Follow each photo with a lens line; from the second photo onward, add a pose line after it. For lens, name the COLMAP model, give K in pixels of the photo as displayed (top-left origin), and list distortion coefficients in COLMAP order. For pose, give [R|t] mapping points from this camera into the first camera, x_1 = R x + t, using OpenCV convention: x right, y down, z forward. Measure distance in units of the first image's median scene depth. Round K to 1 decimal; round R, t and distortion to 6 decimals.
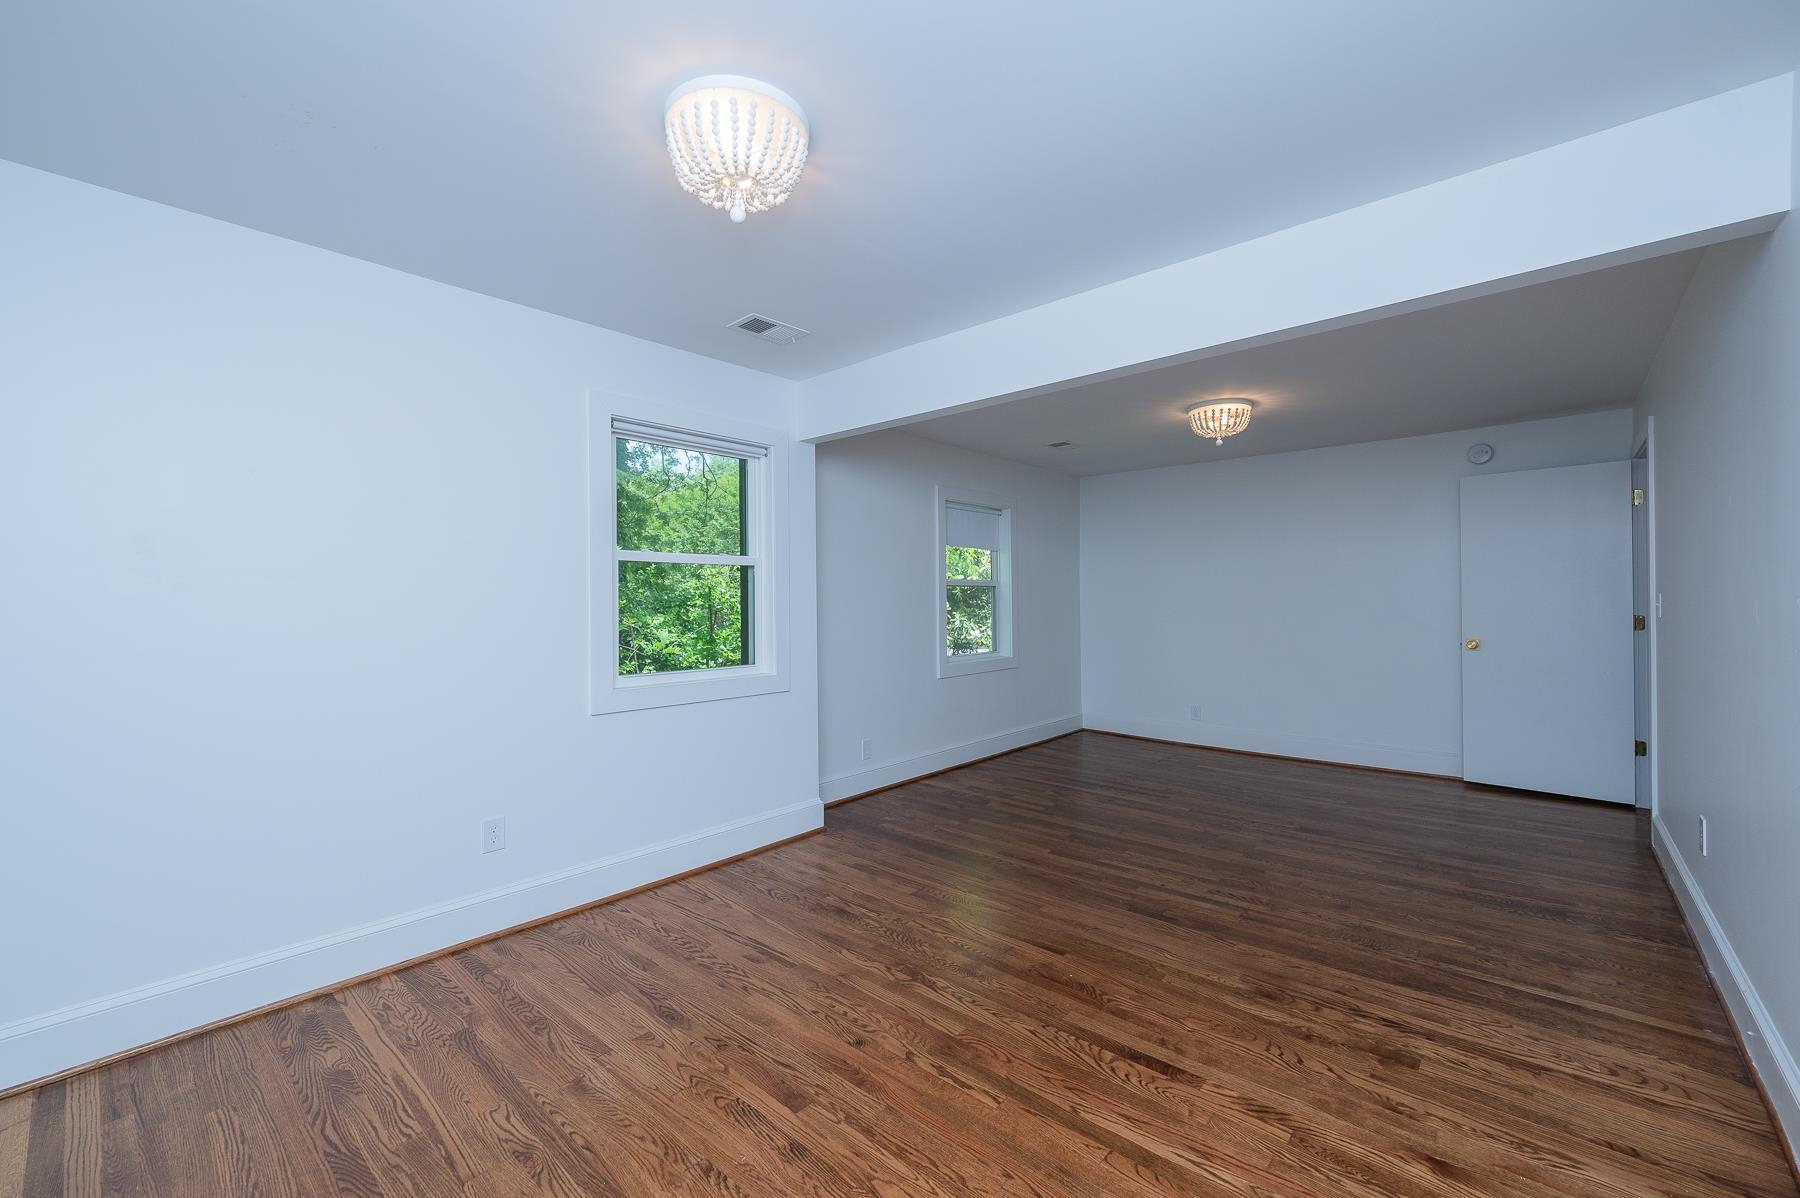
lens RADIAL K [[723.7, 0, 896.7], [0, 723.7, 599.2], [0, 0, 1]] dist [0.000306, -0.000008]
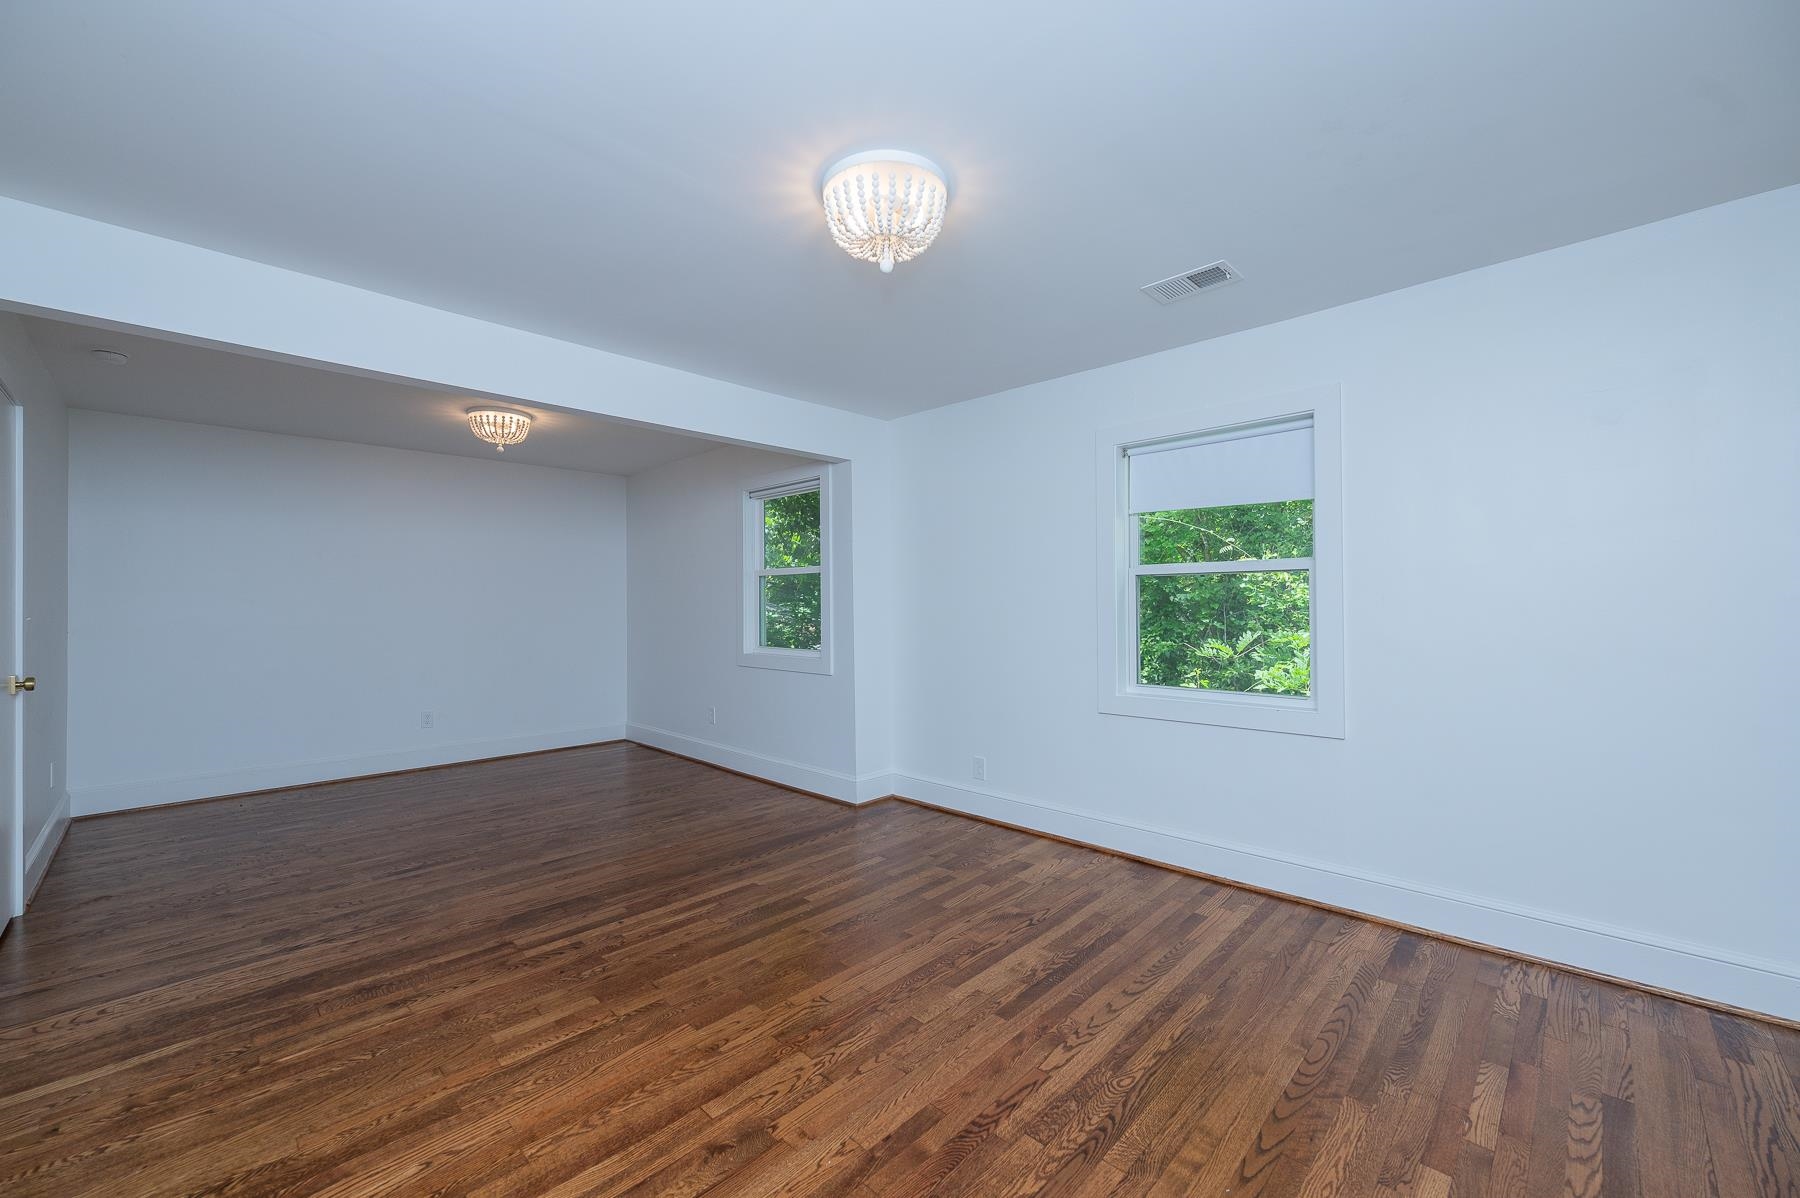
lens RADIAL K [[723.7, 0, 896.6], [0, 723.7, 600.7], [0, 0, 1]] dist [0.000306, -0.000008]
pose [[-0.053009, 0.001703, -0.998593, 1.165603], [0.006032, 0.999981, 0.001385, 0.002187], [0.998576, -0.005951, -0.053018, 1.309727]]
